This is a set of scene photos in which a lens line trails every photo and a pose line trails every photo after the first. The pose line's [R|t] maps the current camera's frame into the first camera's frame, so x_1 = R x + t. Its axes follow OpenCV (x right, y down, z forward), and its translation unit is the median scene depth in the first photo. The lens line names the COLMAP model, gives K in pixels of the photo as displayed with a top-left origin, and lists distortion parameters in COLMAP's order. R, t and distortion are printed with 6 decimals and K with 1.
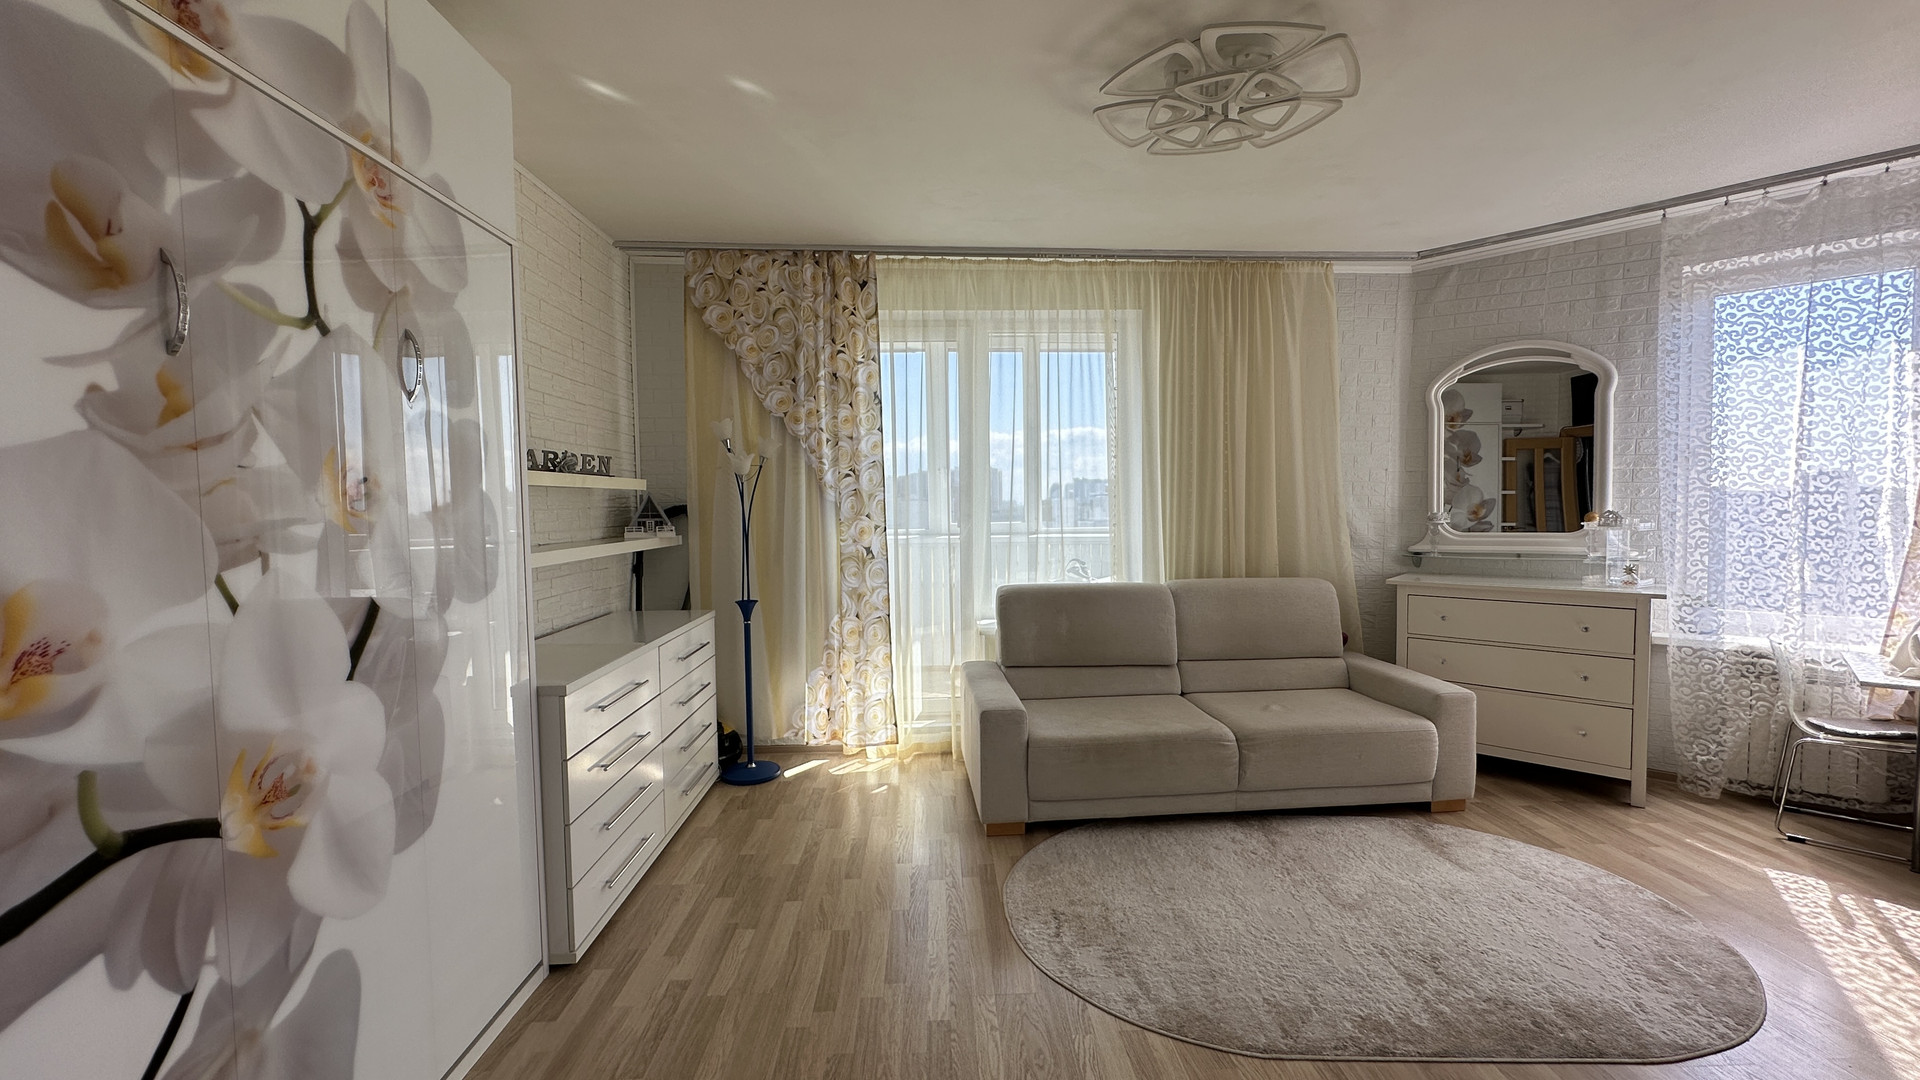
lens RADIAL K [[761.1, 0, 964.5], [0, 761.1, 539.2], [0, 0, 1]] dist [0.002214, -0.000496]
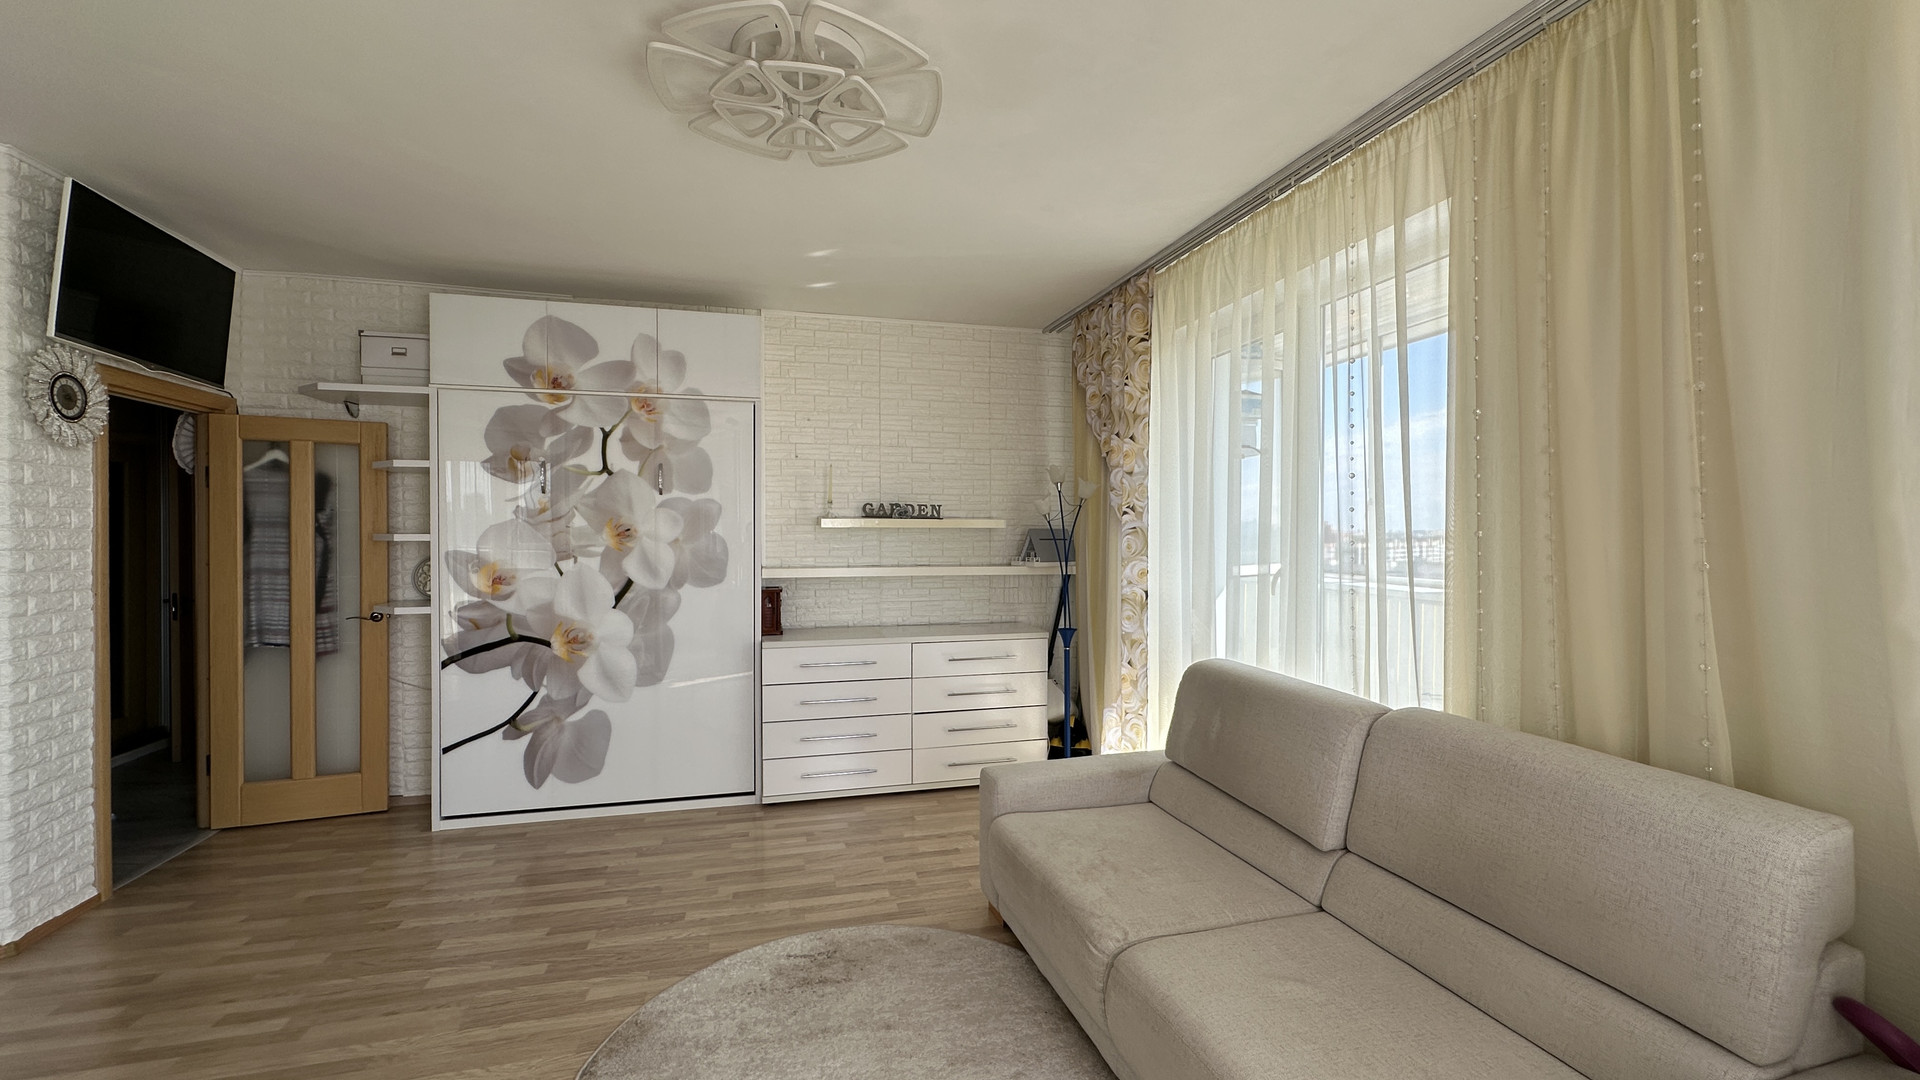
lens RADIAL K [[761.1, 0, 950.2], [0, 761.1, 541.2], [0, 0, 1]] dist [0.002214, -0.000496]
pose [[0.211486, 0.025548, -0.977047, 0.825460], [-0.052300, 0.998522, 0.014789, -0.058786], [0.975981, 0.047972, 0.212510, 0.666497]]
